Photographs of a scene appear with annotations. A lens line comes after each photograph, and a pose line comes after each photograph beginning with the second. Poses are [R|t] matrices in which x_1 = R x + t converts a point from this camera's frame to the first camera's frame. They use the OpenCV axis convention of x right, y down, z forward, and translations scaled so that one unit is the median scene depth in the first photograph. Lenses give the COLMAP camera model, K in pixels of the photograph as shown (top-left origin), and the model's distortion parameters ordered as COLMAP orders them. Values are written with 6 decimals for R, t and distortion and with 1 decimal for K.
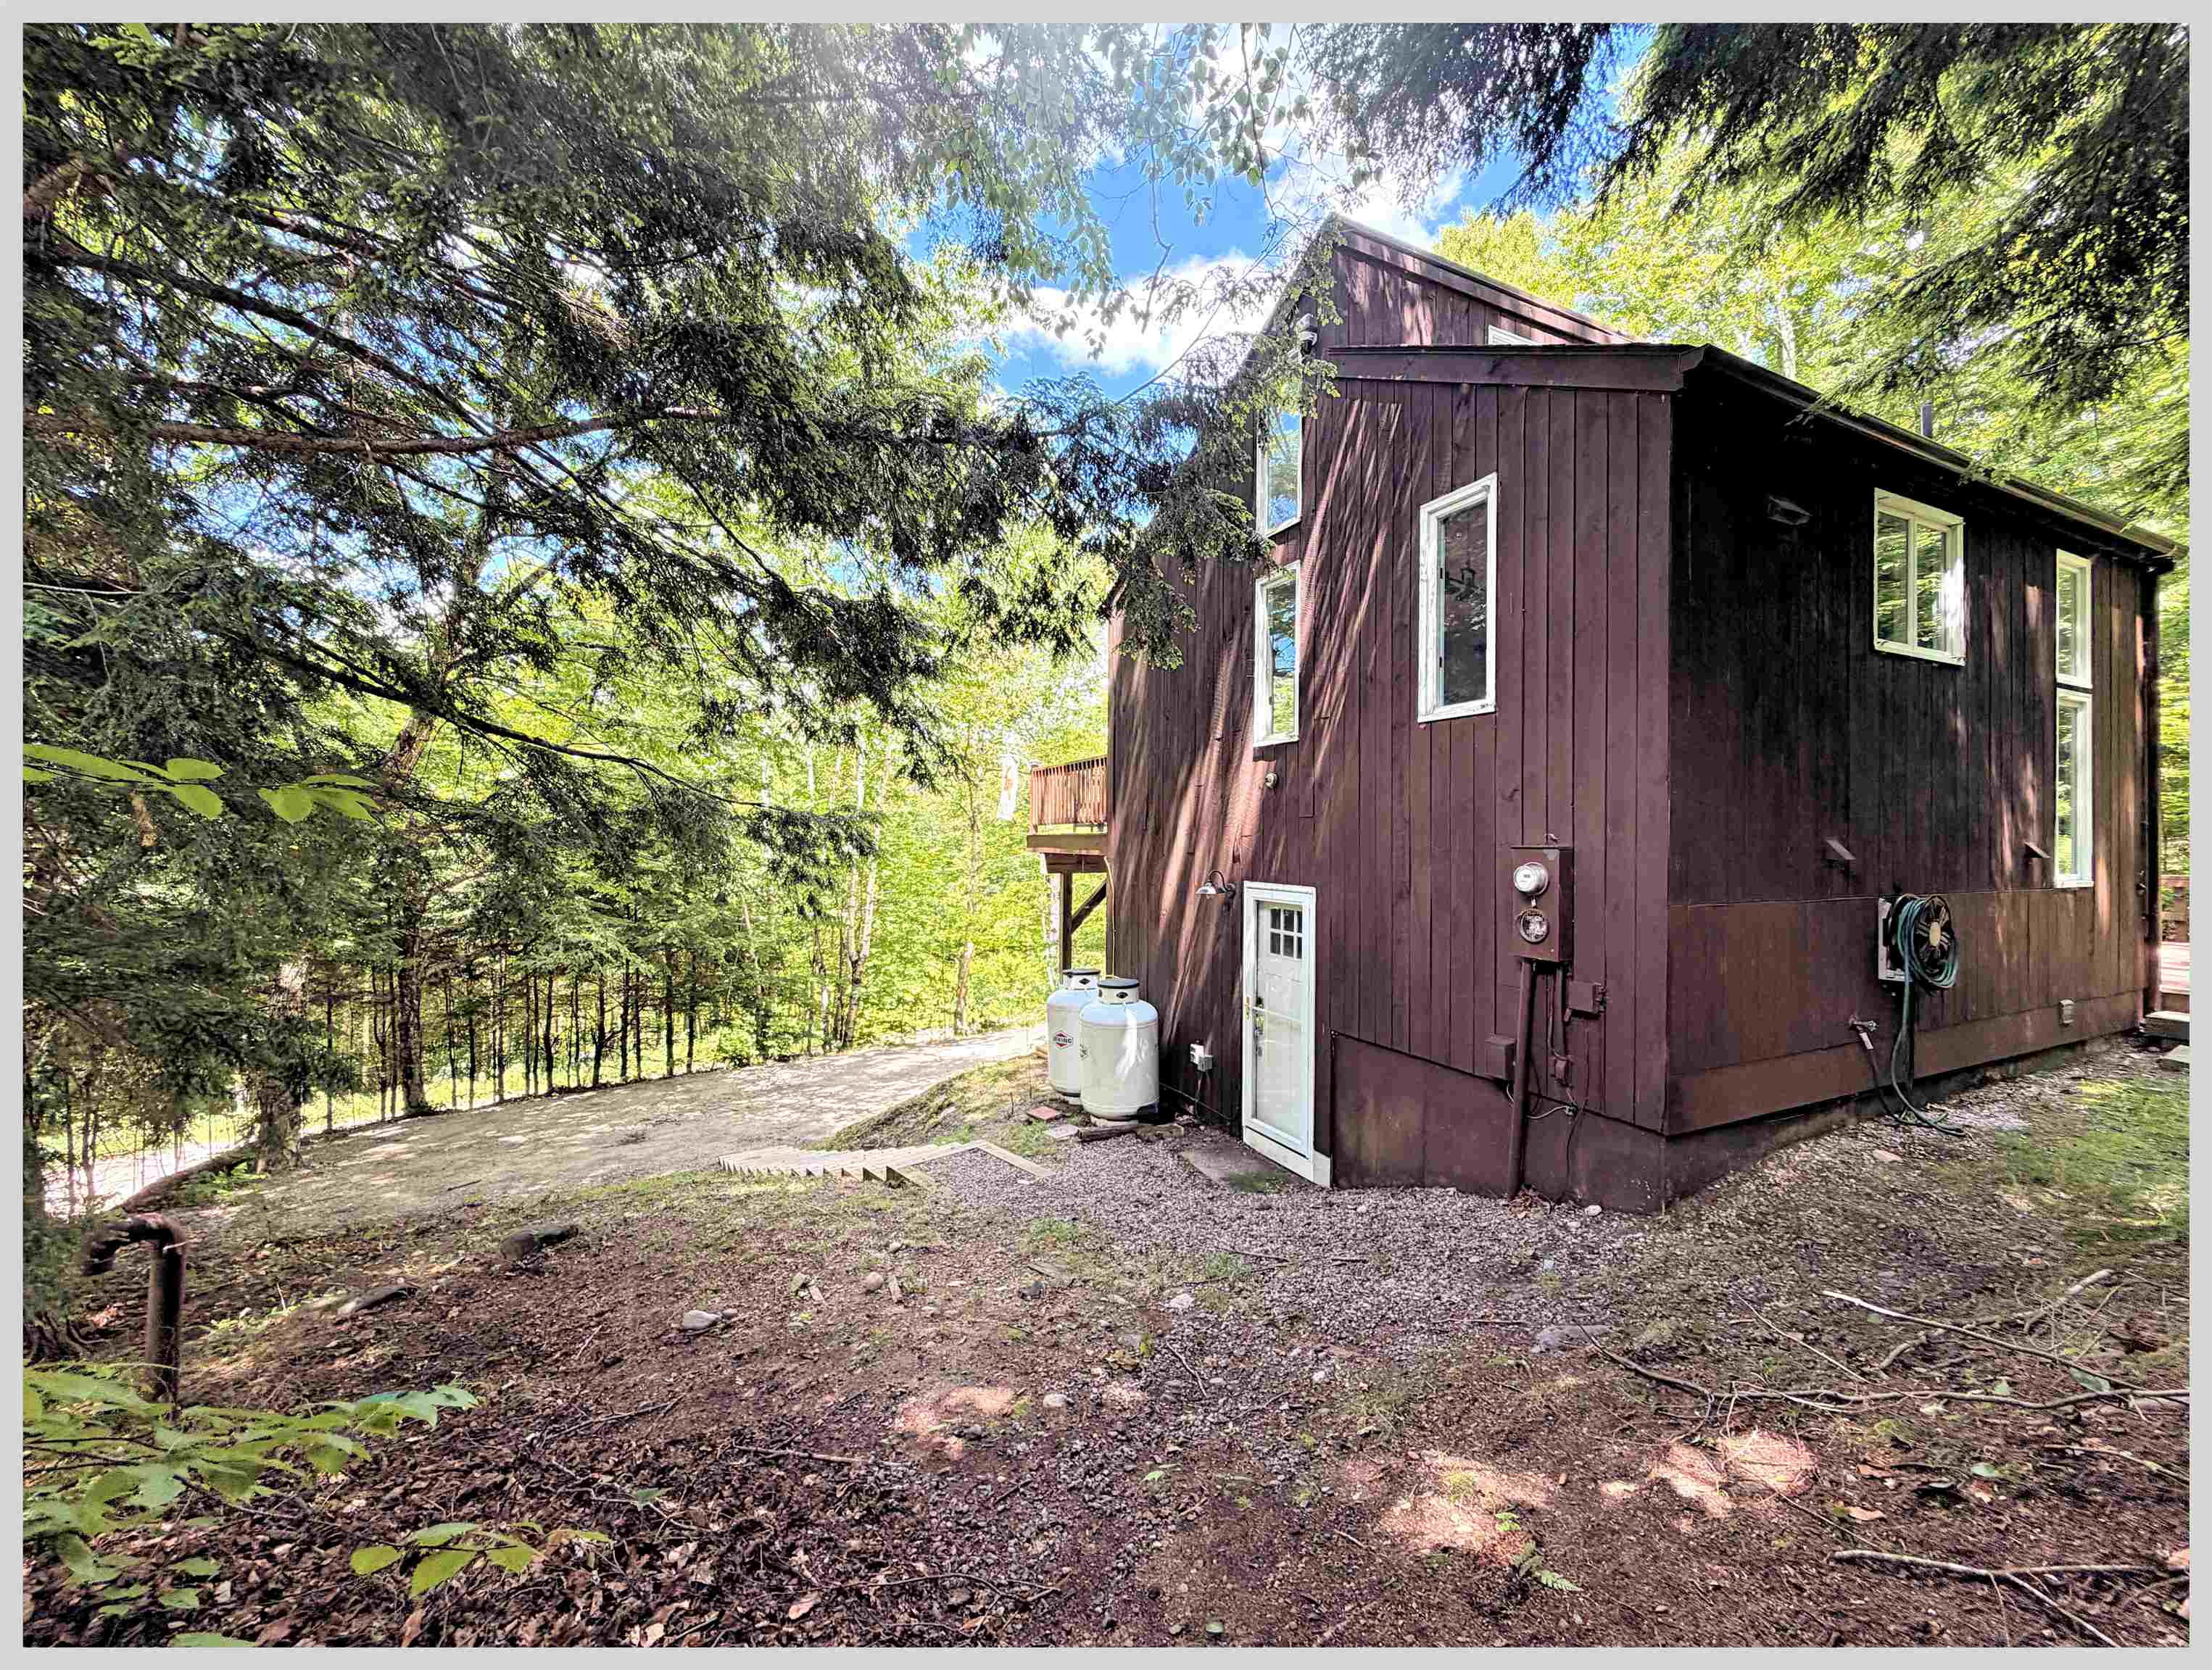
lens RADIAL K [[881.9, 0, 1102.0], [0, 881.9, 821.0], [0, 0, 1]] dist [0.026685, 0.000122]
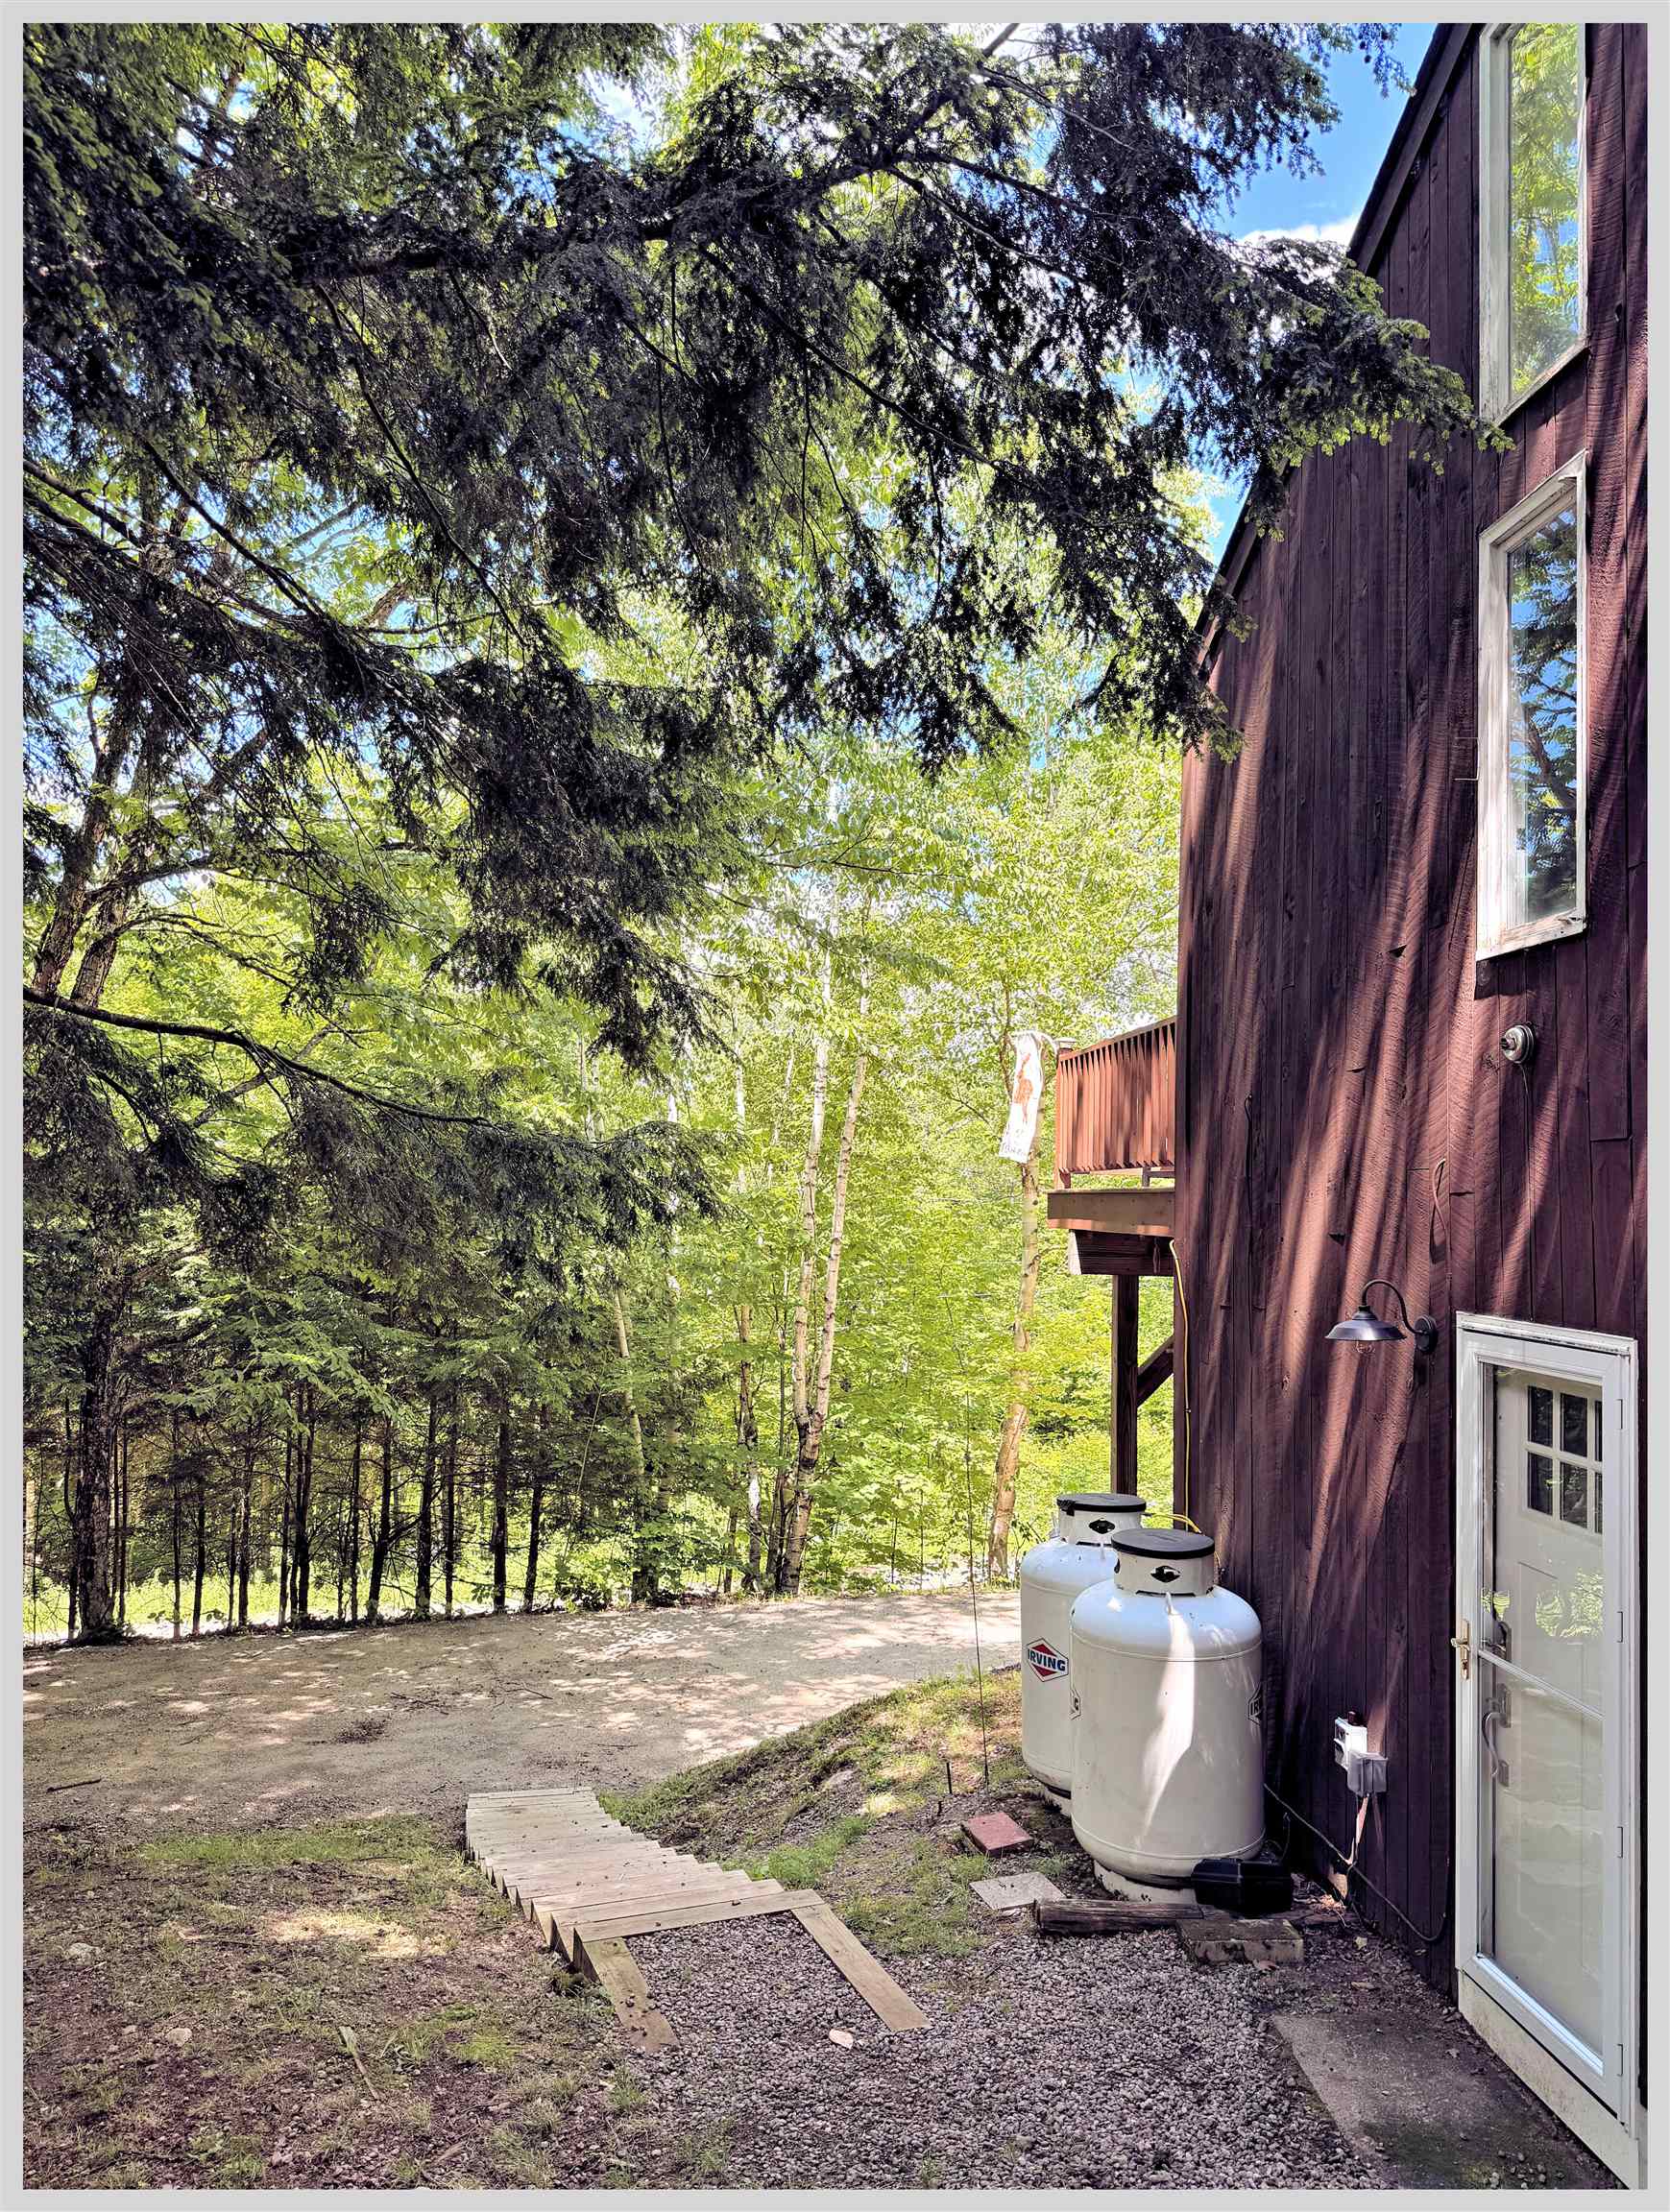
lens RADIAL K [[1553.4, 0, 835.0], [0, 1553.4, 1106.0], [0, 0, 1]] dist [0.045279, -0.038469]
pose [[0.944152, -0.006213, -0.329452, 0.120192], [-0.008899, 0.998977, -0.044343, 0.010550], [0.329390, 0.044799, 0.943131, 0.244545]]
